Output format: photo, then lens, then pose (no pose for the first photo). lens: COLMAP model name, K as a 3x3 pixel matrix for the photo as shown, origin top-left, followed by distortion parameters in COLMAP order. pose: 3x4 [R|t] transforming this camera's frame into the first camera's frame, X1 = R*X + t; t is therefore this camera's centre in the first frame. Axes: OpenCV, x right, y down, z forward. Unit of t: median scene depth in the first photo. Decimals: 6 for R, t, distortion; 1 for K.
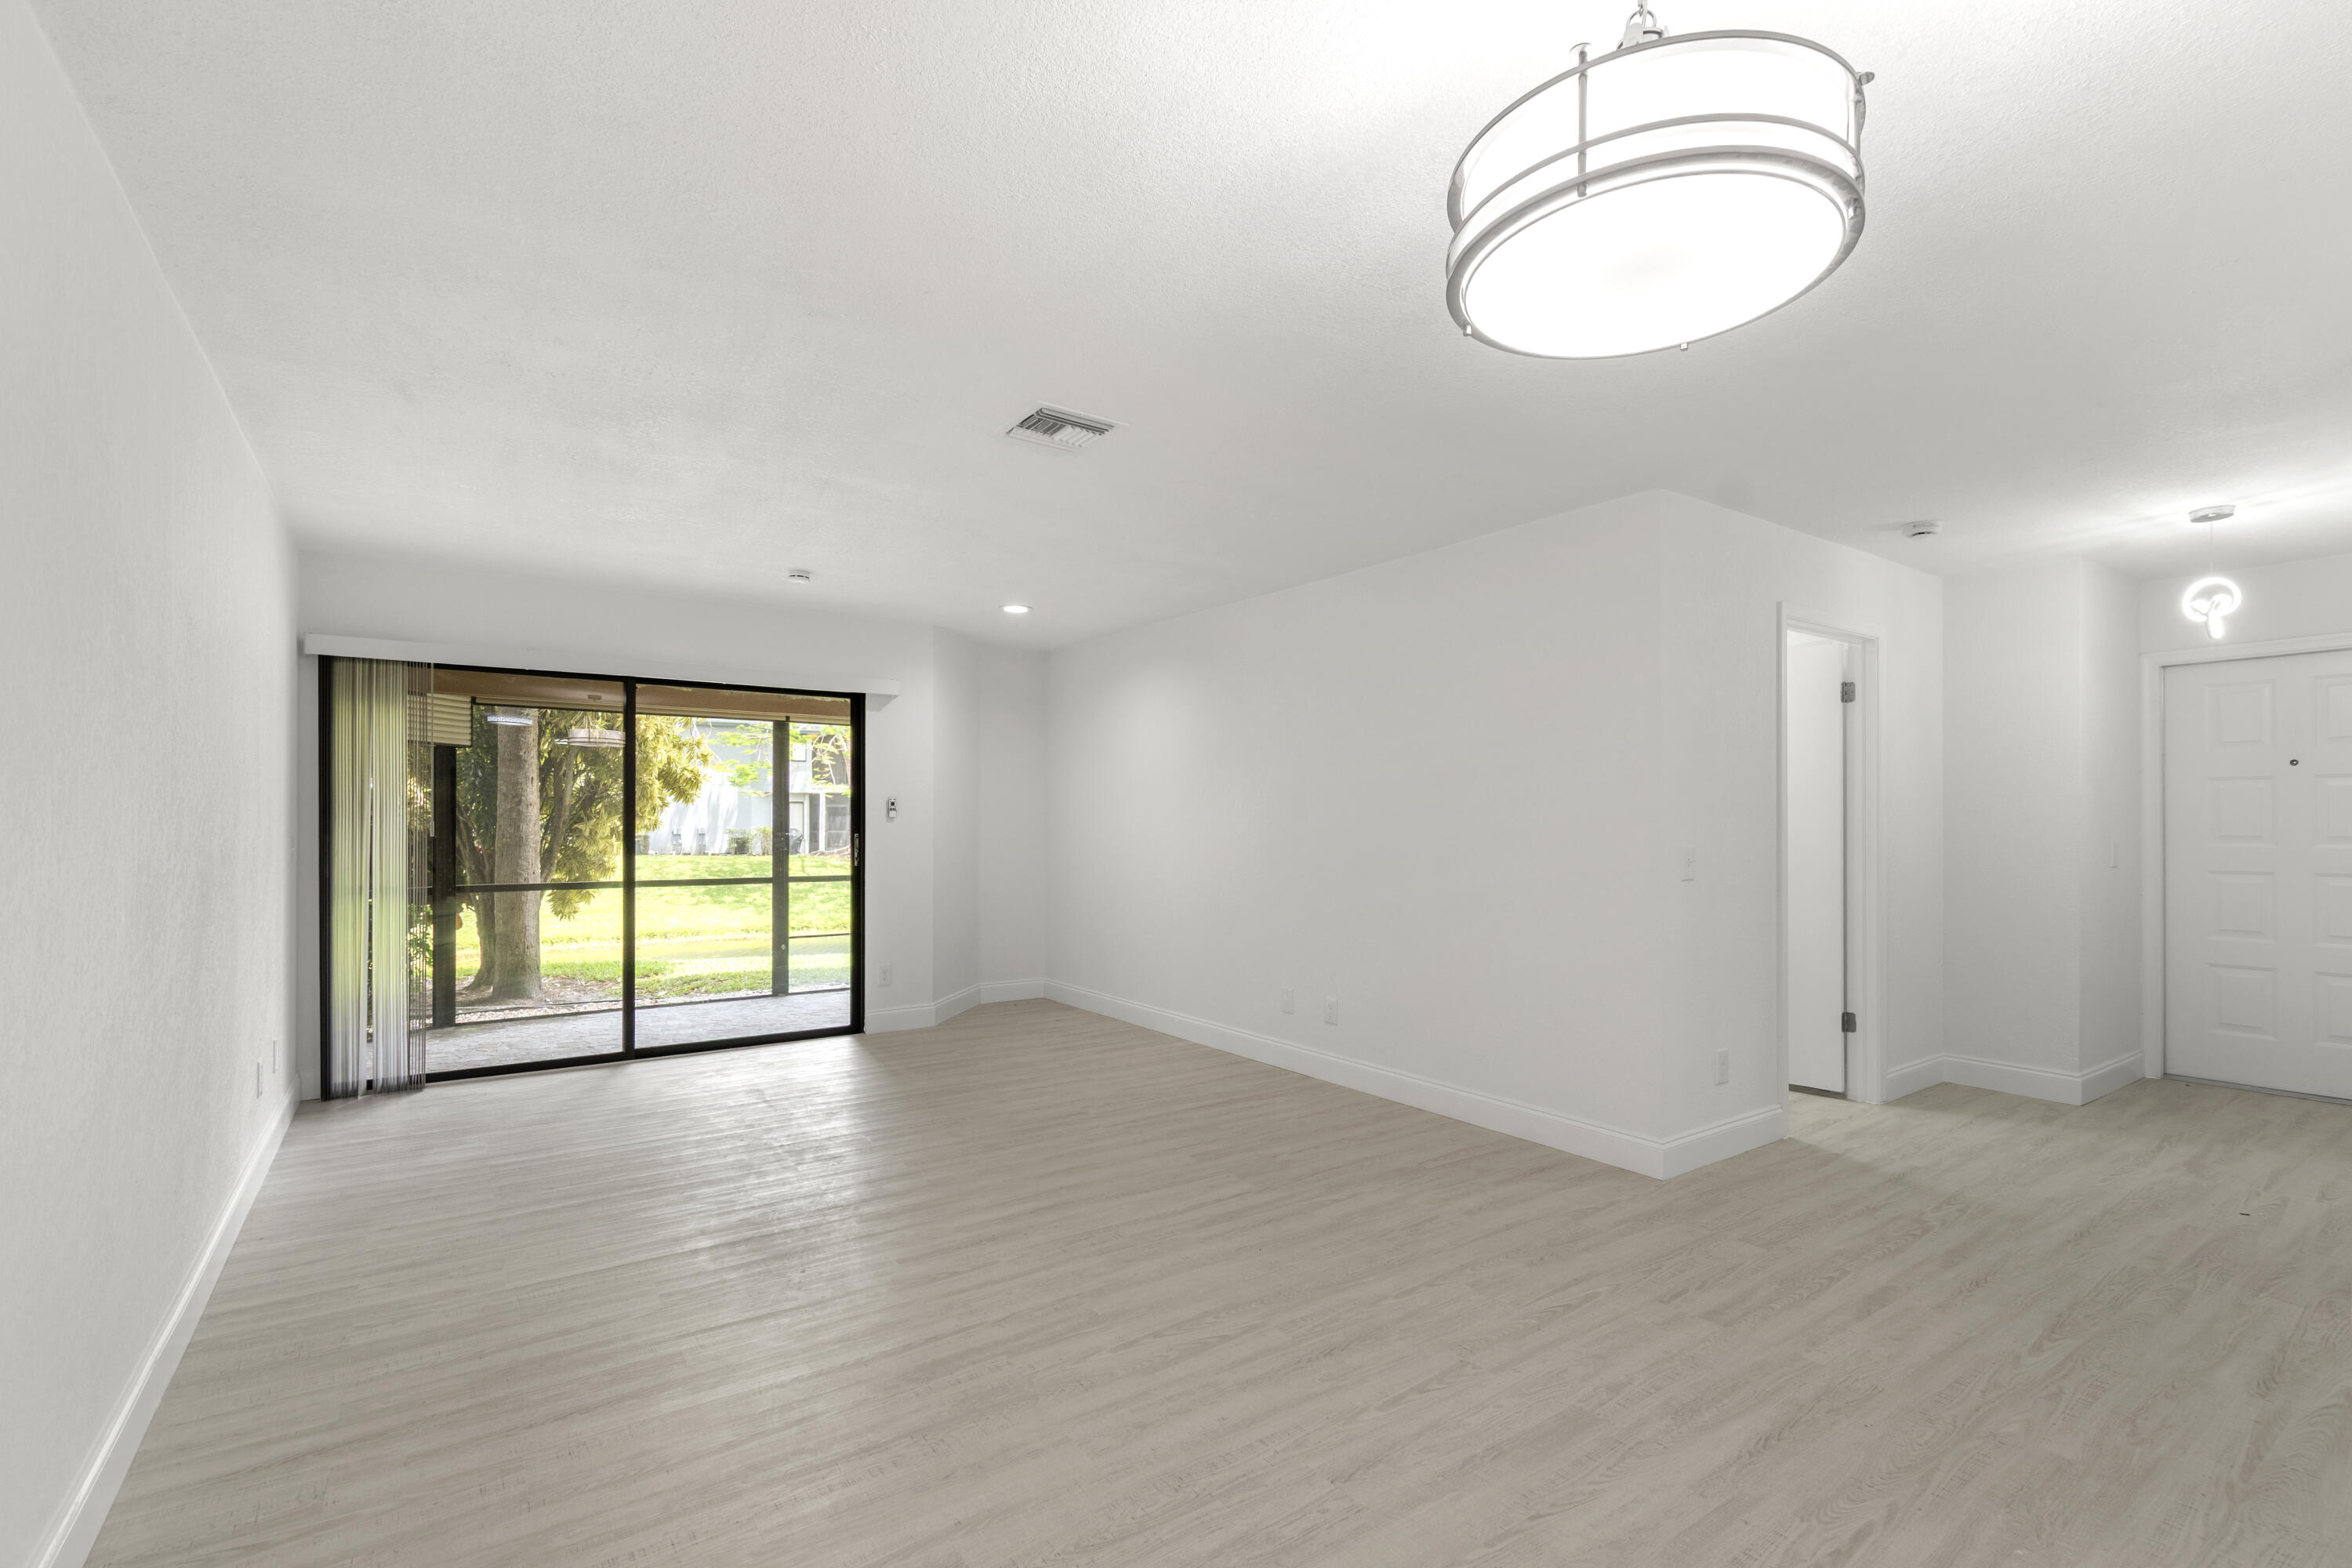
lens RADIAL K [[1064.1, 0, 1186.3], [0, 1064.1, 822.6], [0, 0, 1]] dist [0.003238, -0.000220]
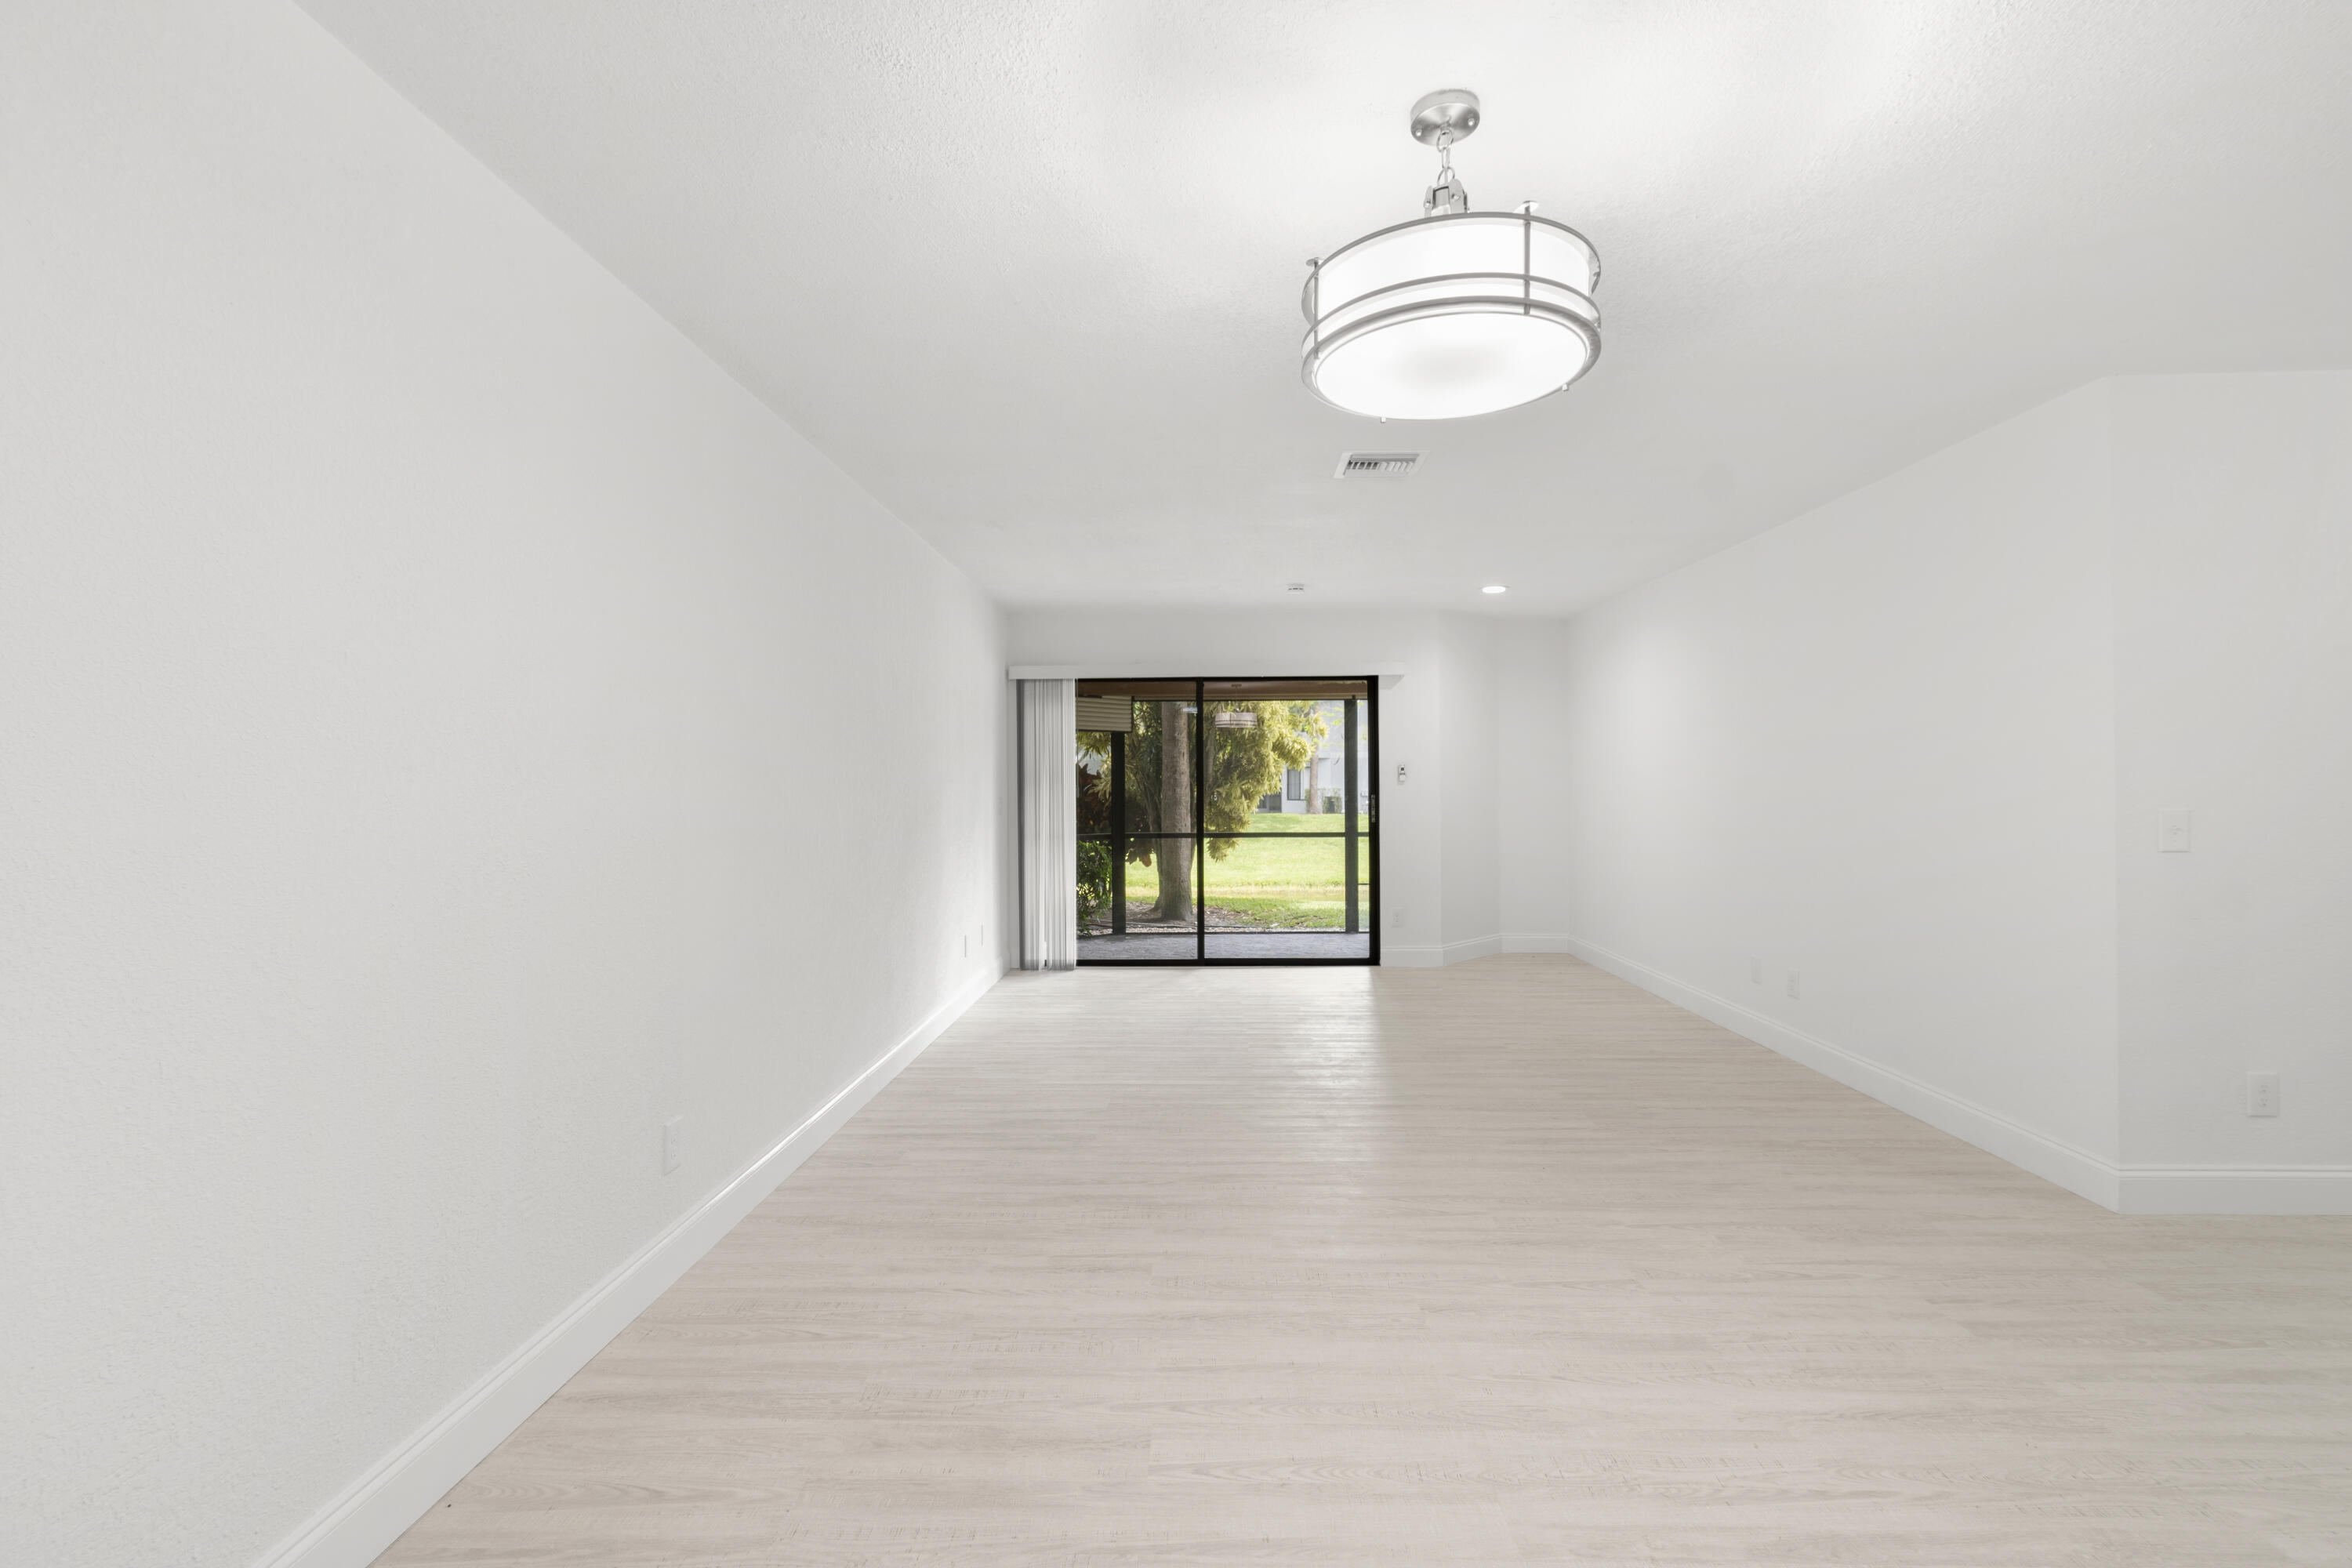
lens RADIAL K [[1048.4, 0, 1182.6], [0, 1048.4, 781.7], [0, 0, 1]] dist [0.002917, -0.000281]
pose [[0.801463, -0.008285, -0.597987, 0.274043], [0.006829, 0.999966, -0.004701, -0.000487], [0.598005, -0.000316, 0.801492, -0.068159]]
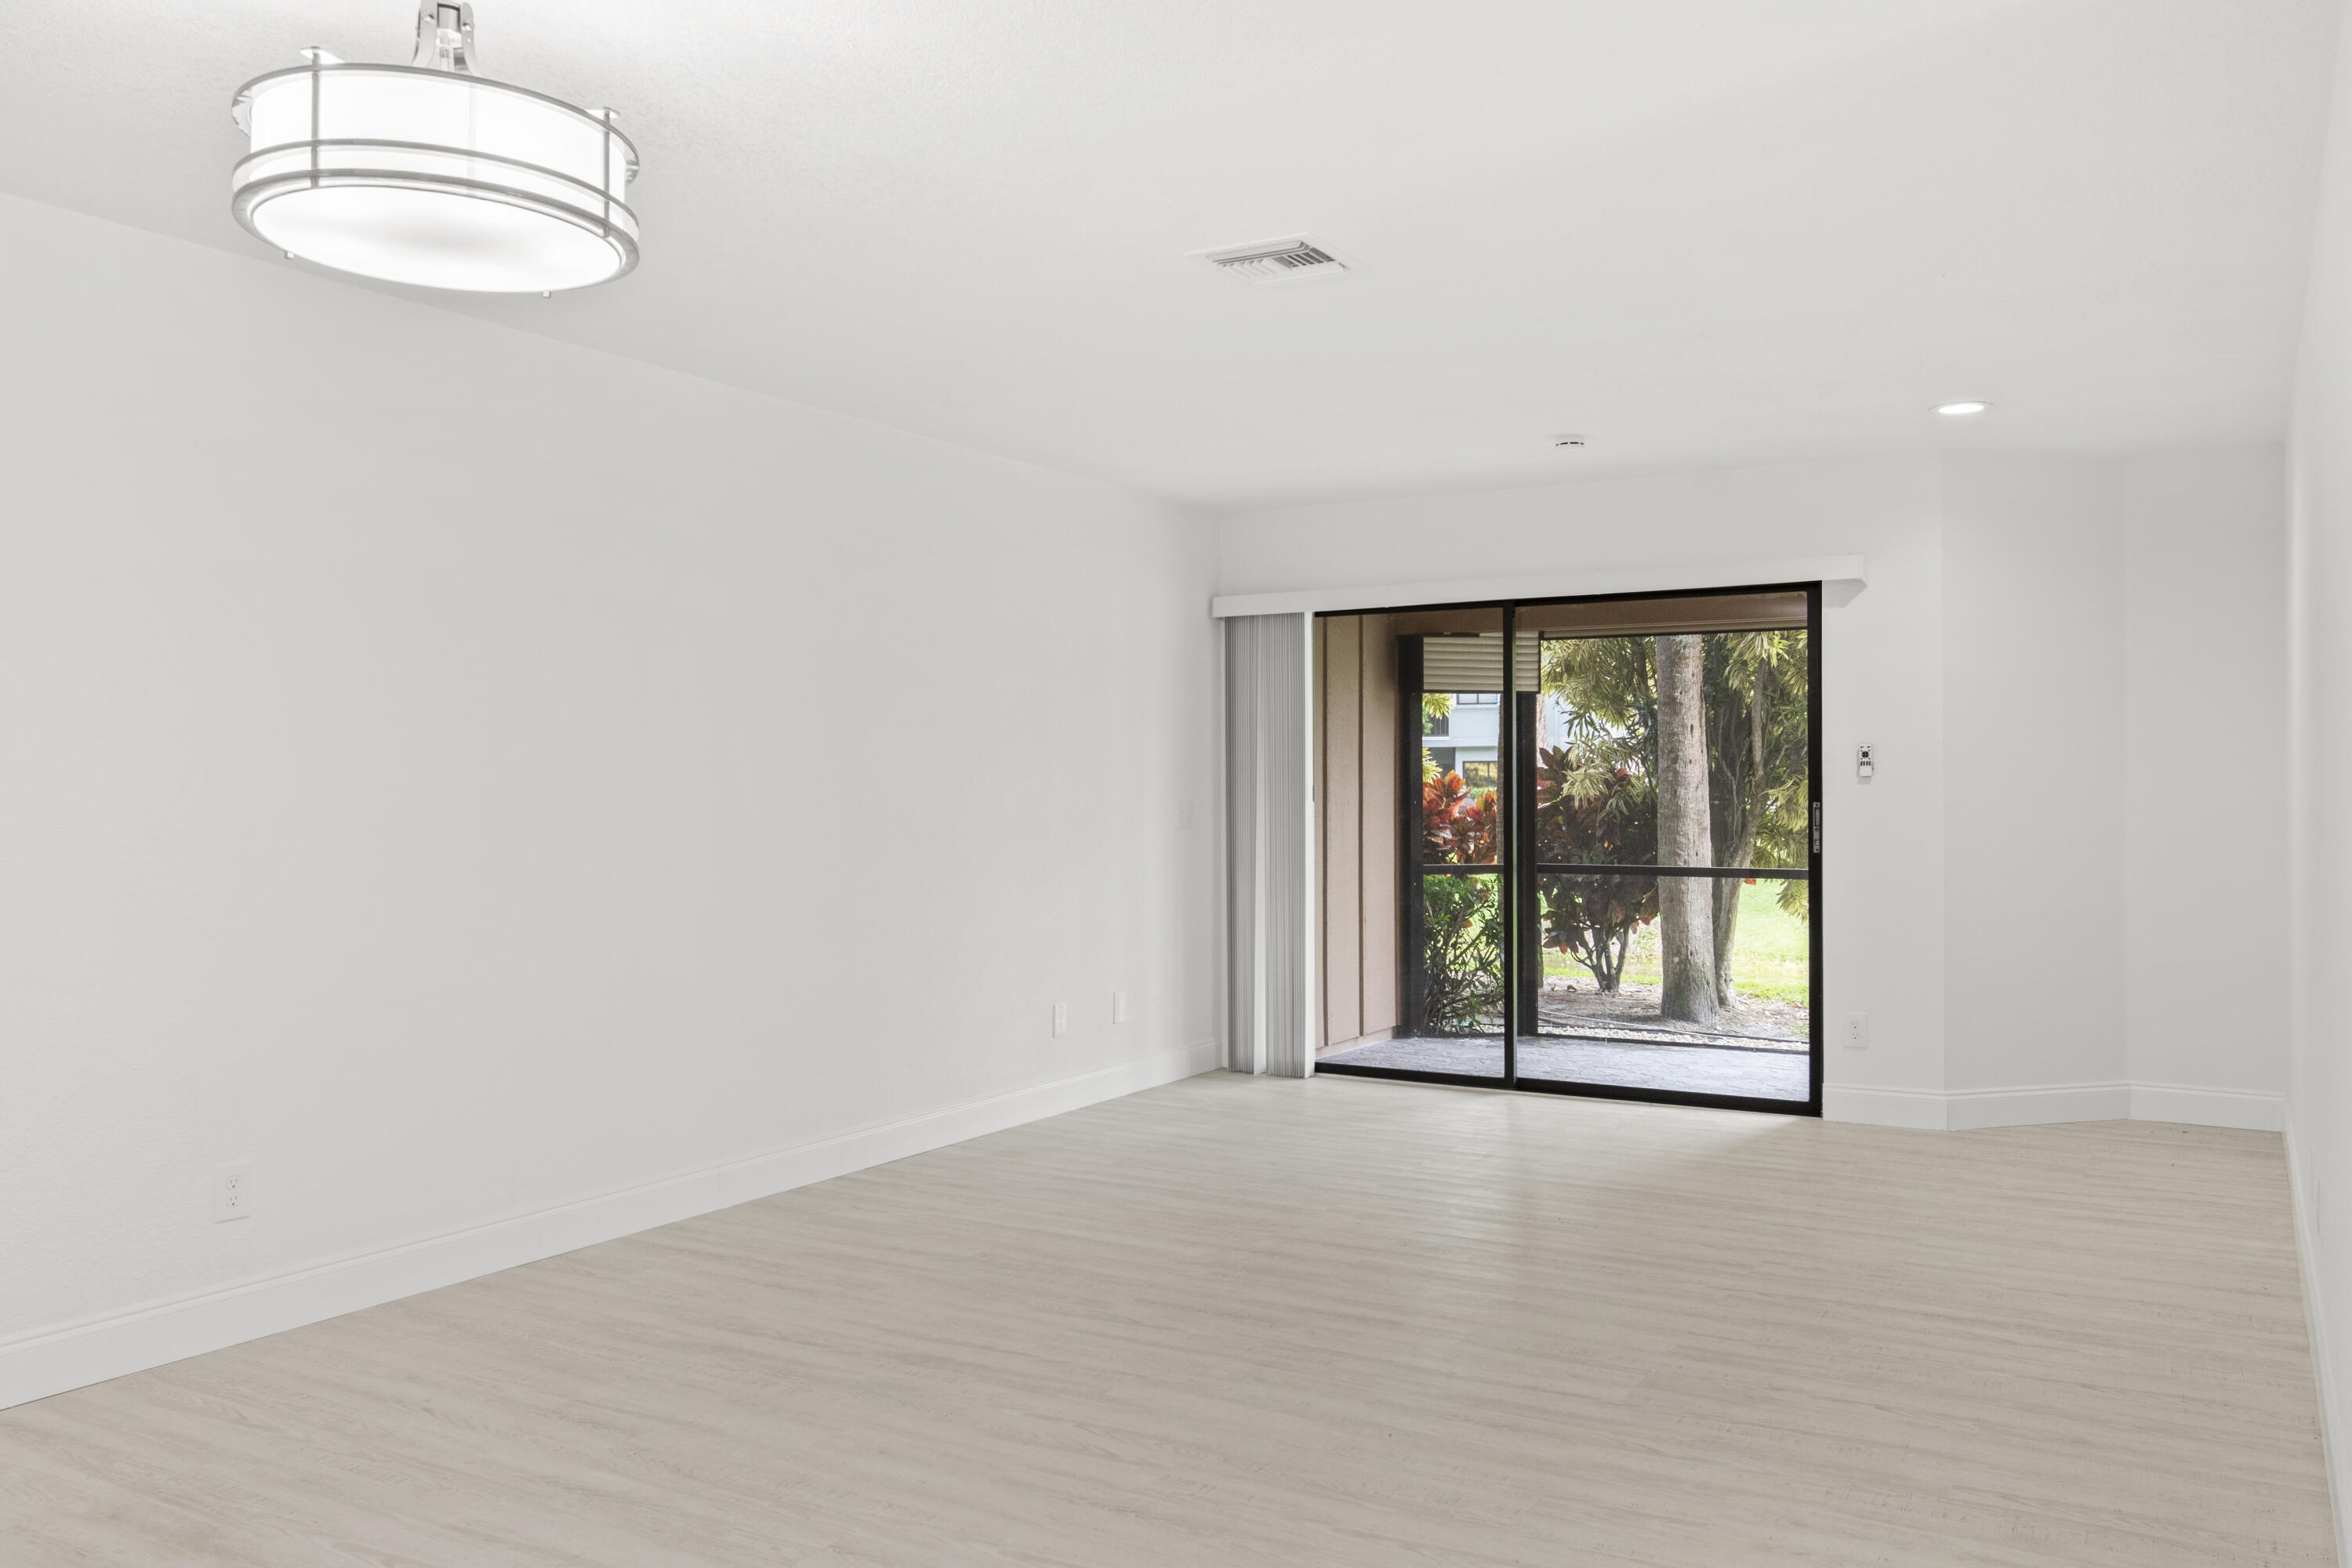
lens RADIAL K [[1793.5, 0, 1176.0], [0, 1793.5, 784.0], [0, 0, 1]] dist [0.000347, -0.000522]
pose [[0.404741, -0.003905, -0.914423, 0.660620], [0.003023, 0.999991, -0.002932, 0.001762], [0.914426, -0.001577, 0.404750, 0.277488]]
